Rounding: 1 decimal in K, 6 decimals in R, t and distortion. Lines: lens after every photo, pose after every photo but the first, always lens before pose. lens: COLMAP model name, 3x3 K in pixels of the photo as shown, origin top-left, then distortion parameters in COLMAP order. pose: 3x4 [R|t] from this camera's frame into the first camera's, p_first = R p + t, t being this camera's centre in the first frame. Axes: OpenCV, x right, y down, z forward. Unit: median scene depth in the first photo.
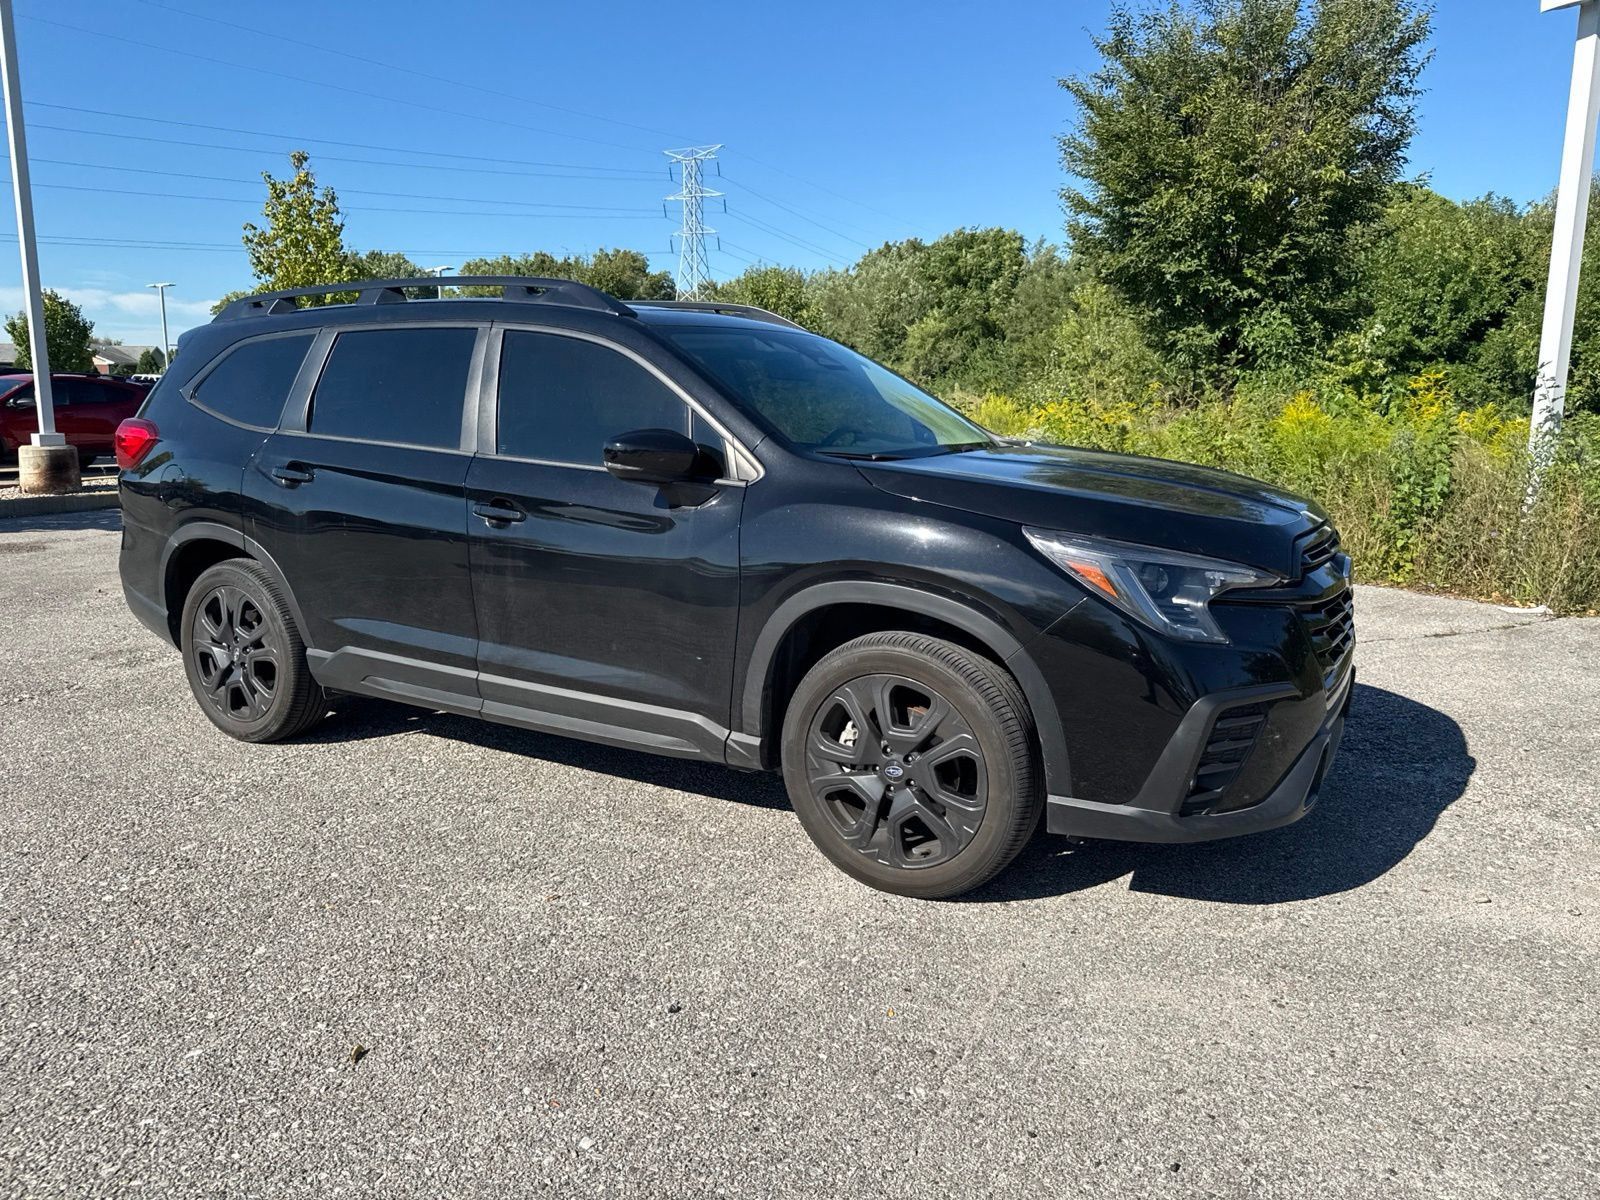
lens RADIAL K [[1129.3, 0, 809.7], [0, 1129.3, 602.1], [0, 0, 1]] dist [0.036117, -0.053307]
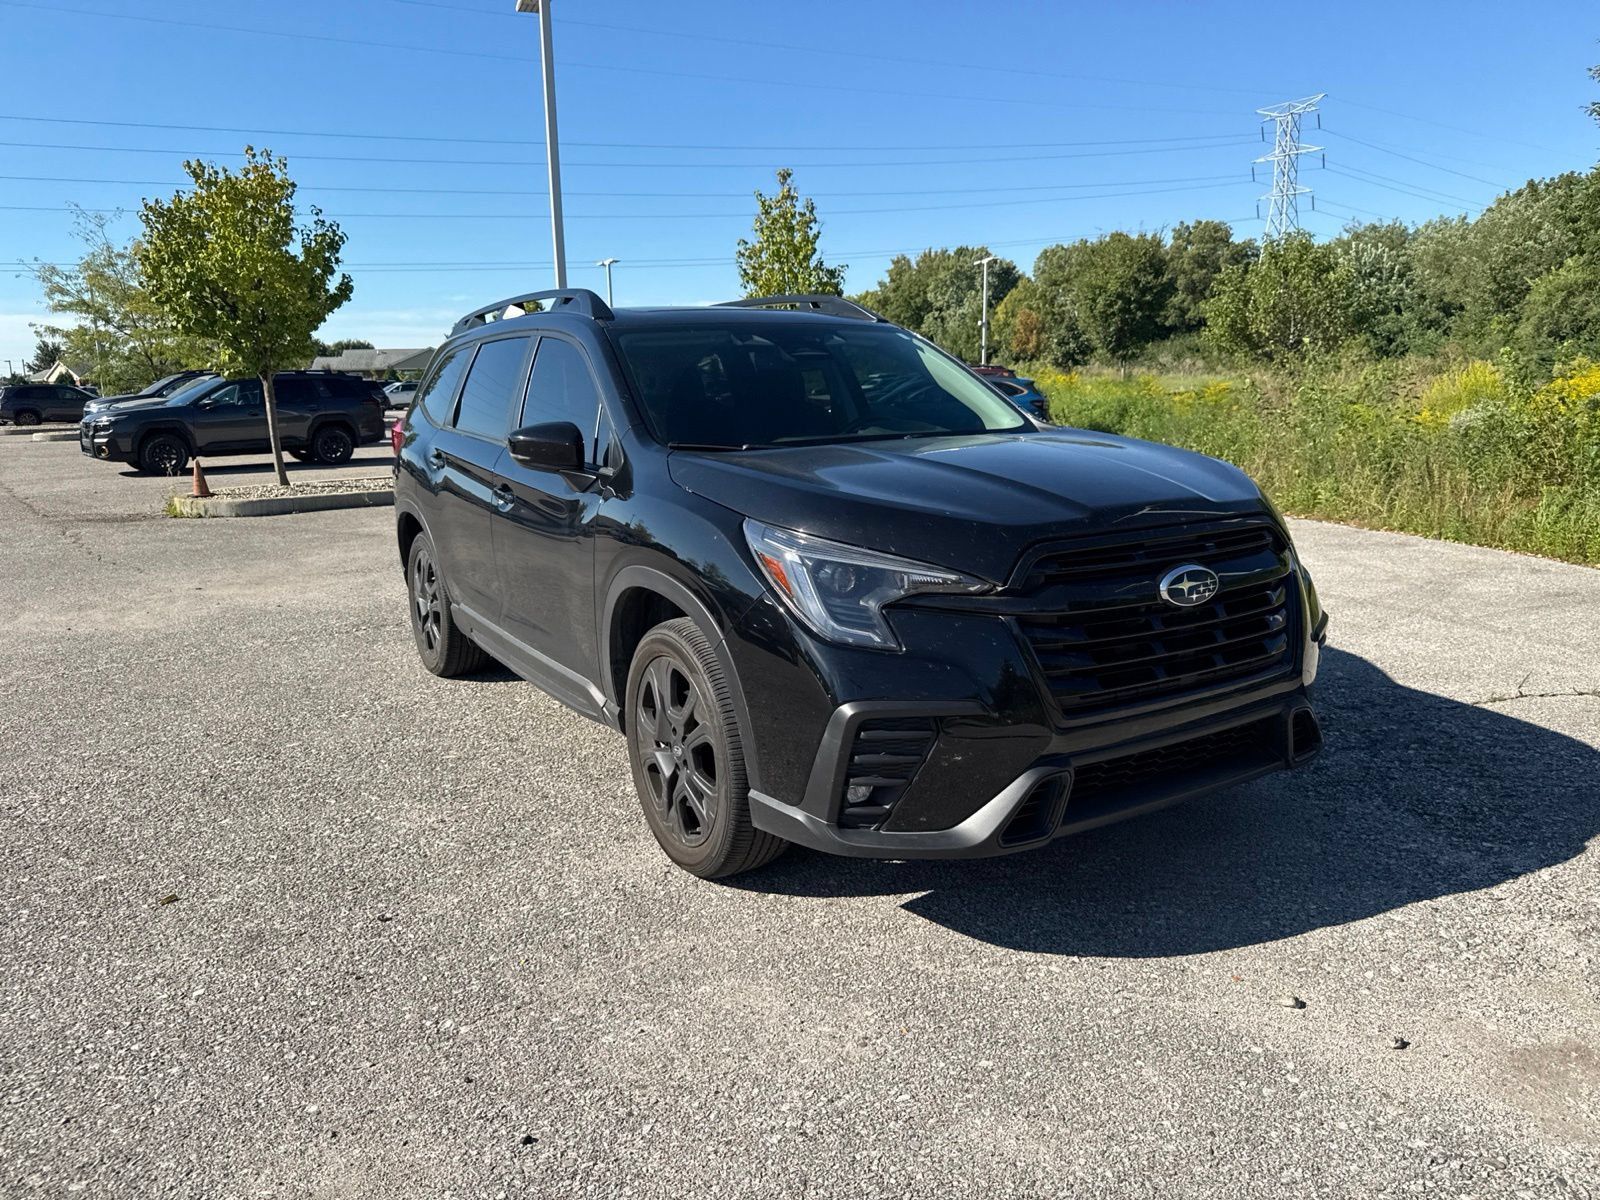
lens RADIAL K [[1129.3, 0, 808.4], [0, 1129.3, 606.0], [0, 0, 1]] dist [0.036117, -0.053307]
pose [[0.877050, 0.063810, -0.476142, 0.503125], [-0.055189, 0.997960, 0.032083, -0.017486], [0.477218, -0.001860, 0.878783, 0.107103]]
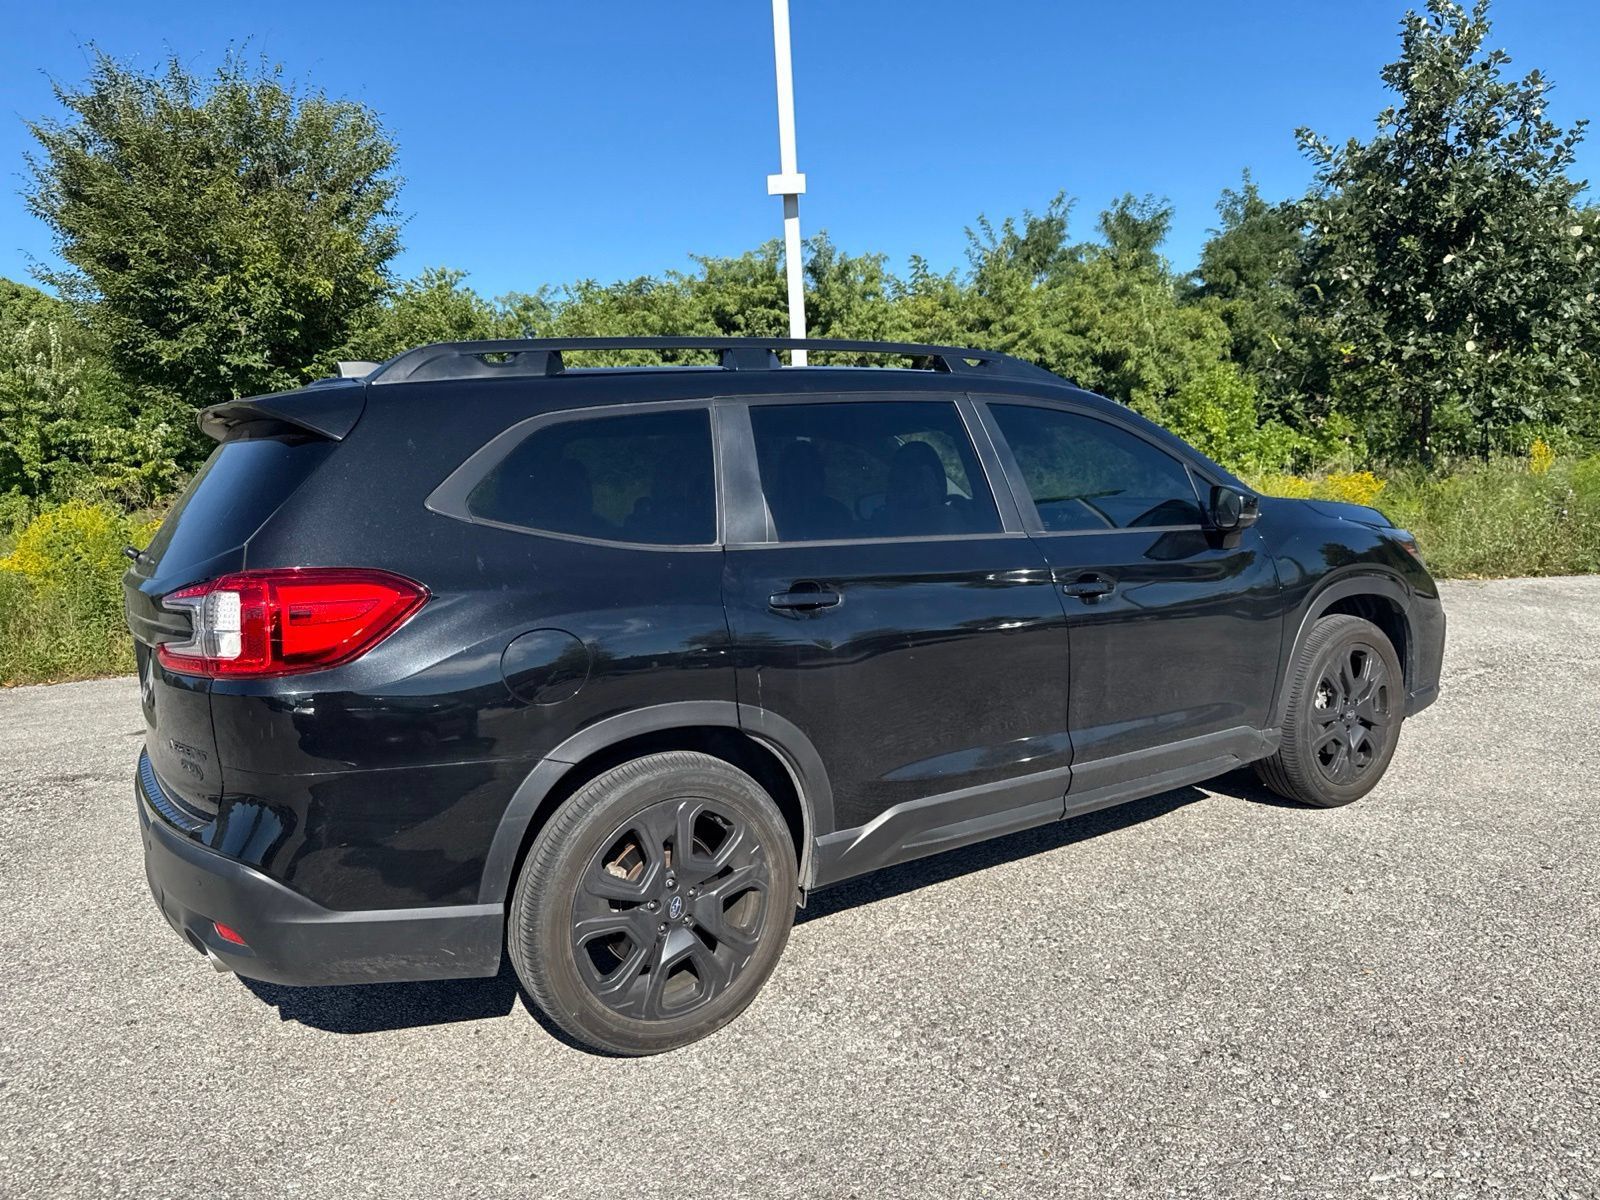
lens RADIAL K [[1129.3, 0, 801.3], [0, 1129.3, 615.7], [0, 0, 1]] dist [0.036117, -0.053307]
pose [[0.450343, -0.146517, 0.880752, -1.093113], [0.213026, 0.975588, 0.053369, -0.141770], [-0.867070, 0.163589, 0.470561, 0.677294]]
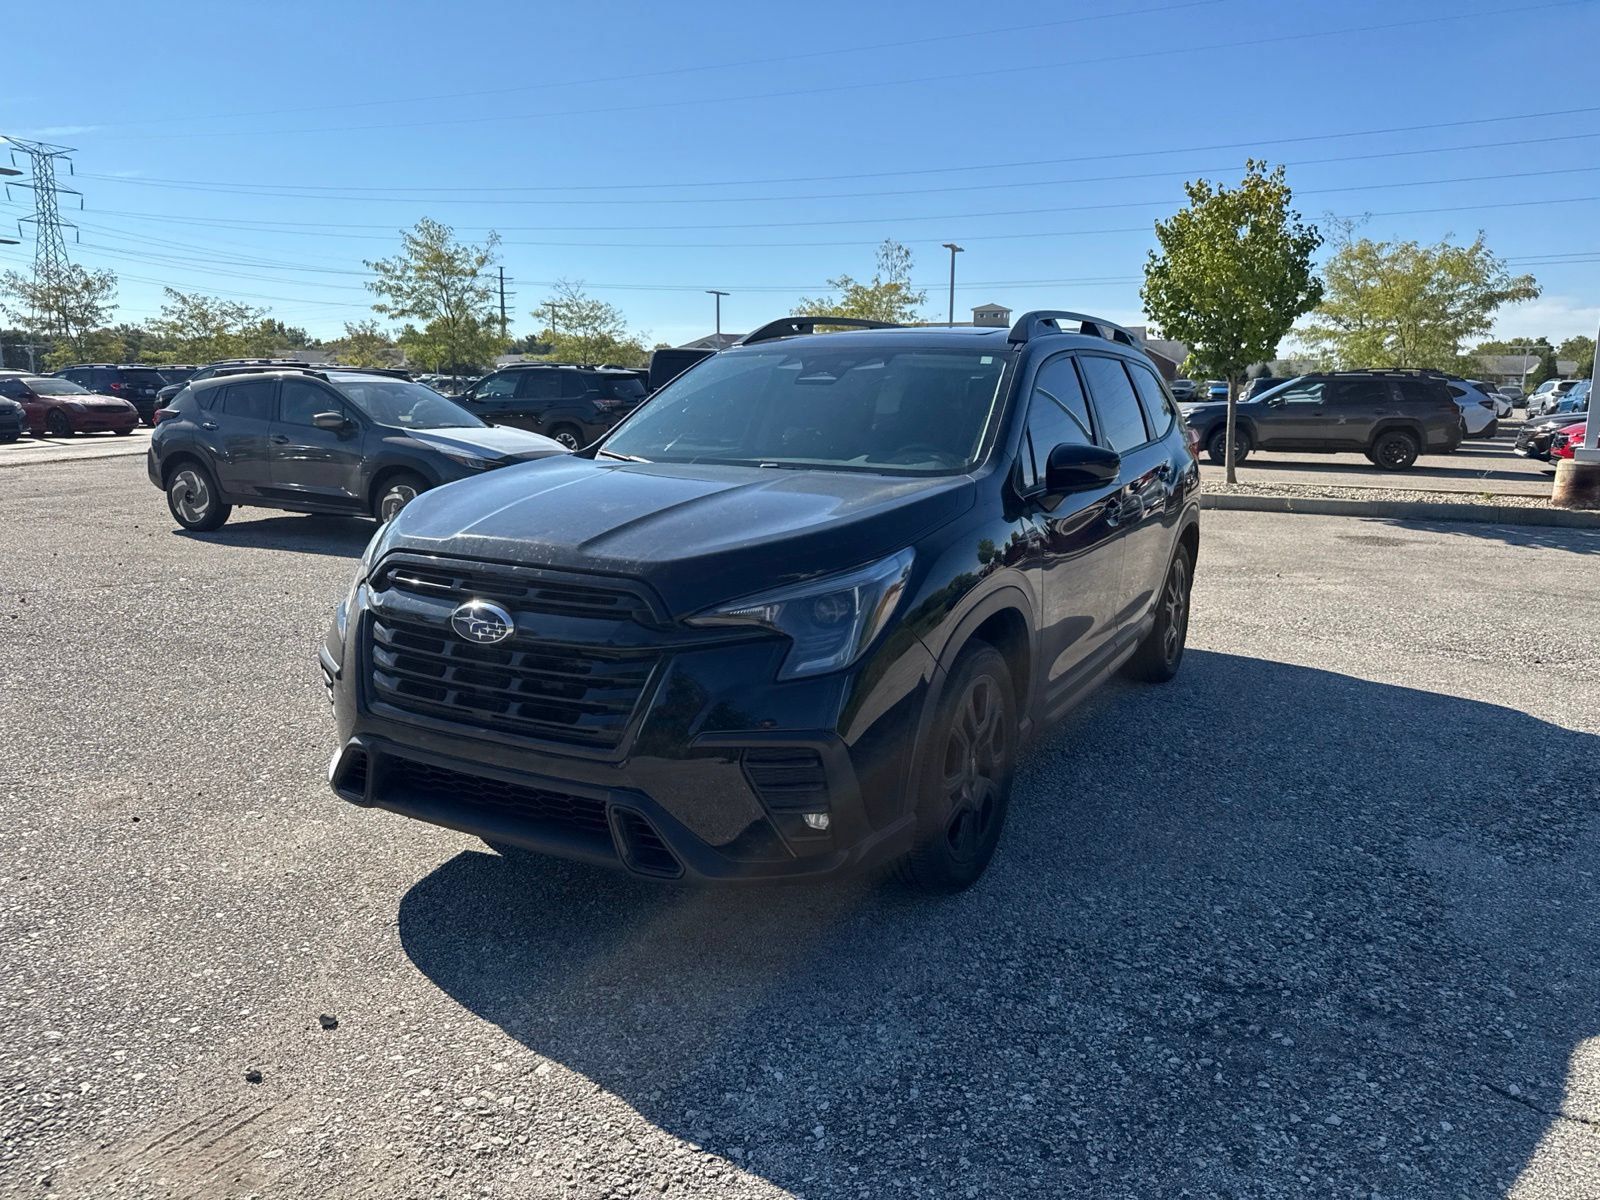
lens RADIAL K [[1129.3, 0, 801.5], [0, 1129.3, 596.5], [0, 0, 1]] dist [0.036117, -0.053307]
pose [[0.008121, 0.174968, -0.984541, 1.040631], [-0.192480, 0.966435, 0.170163, -0.186251], [0.981267, 0.188123, 0.041526, 0.961471]]
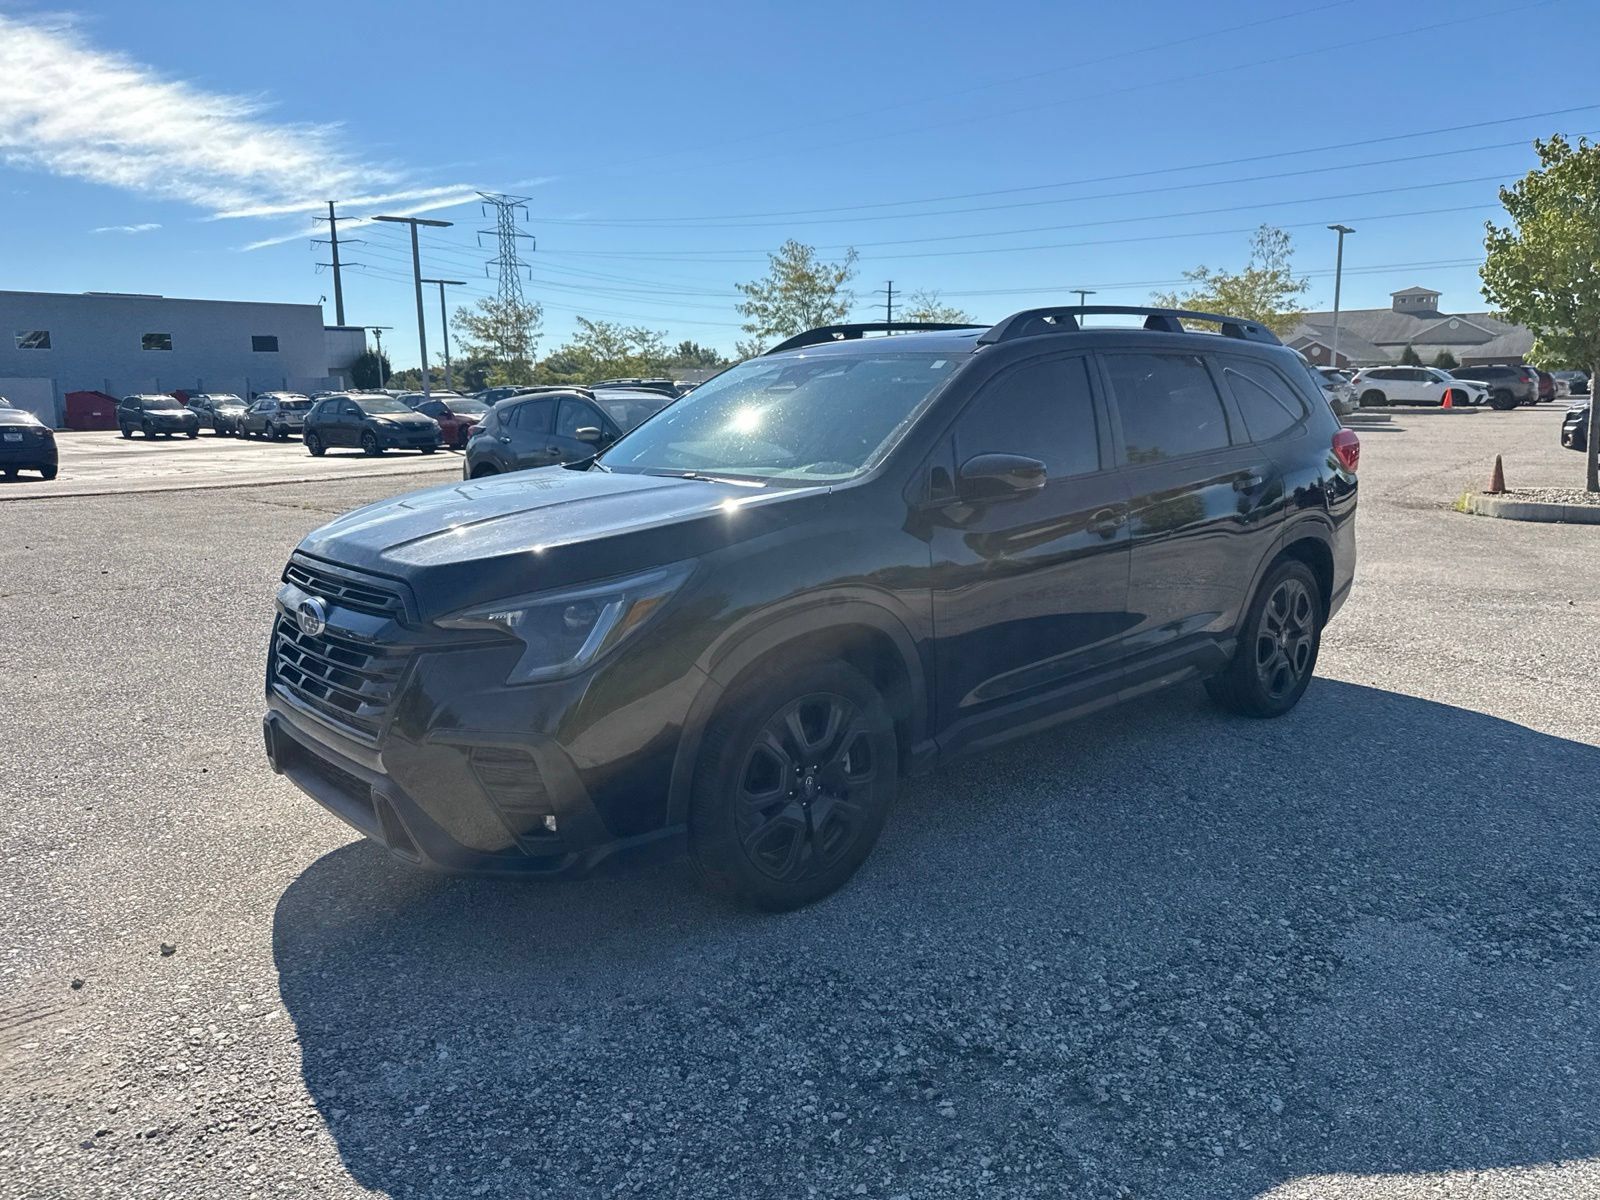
lens RADIAL K [[1129.3, 0, 800.2], [0, 1129.3, 600.4], [0, 0, 1]] dist [0.036117, -0.053307]
pose [[-0.320947, 0.167830, -0.932108, 0.981287], [-0.159106, 0.960633, 0.227750, -0.256240], [0.933637, 0.221400, -0.281609, 1.321935]]
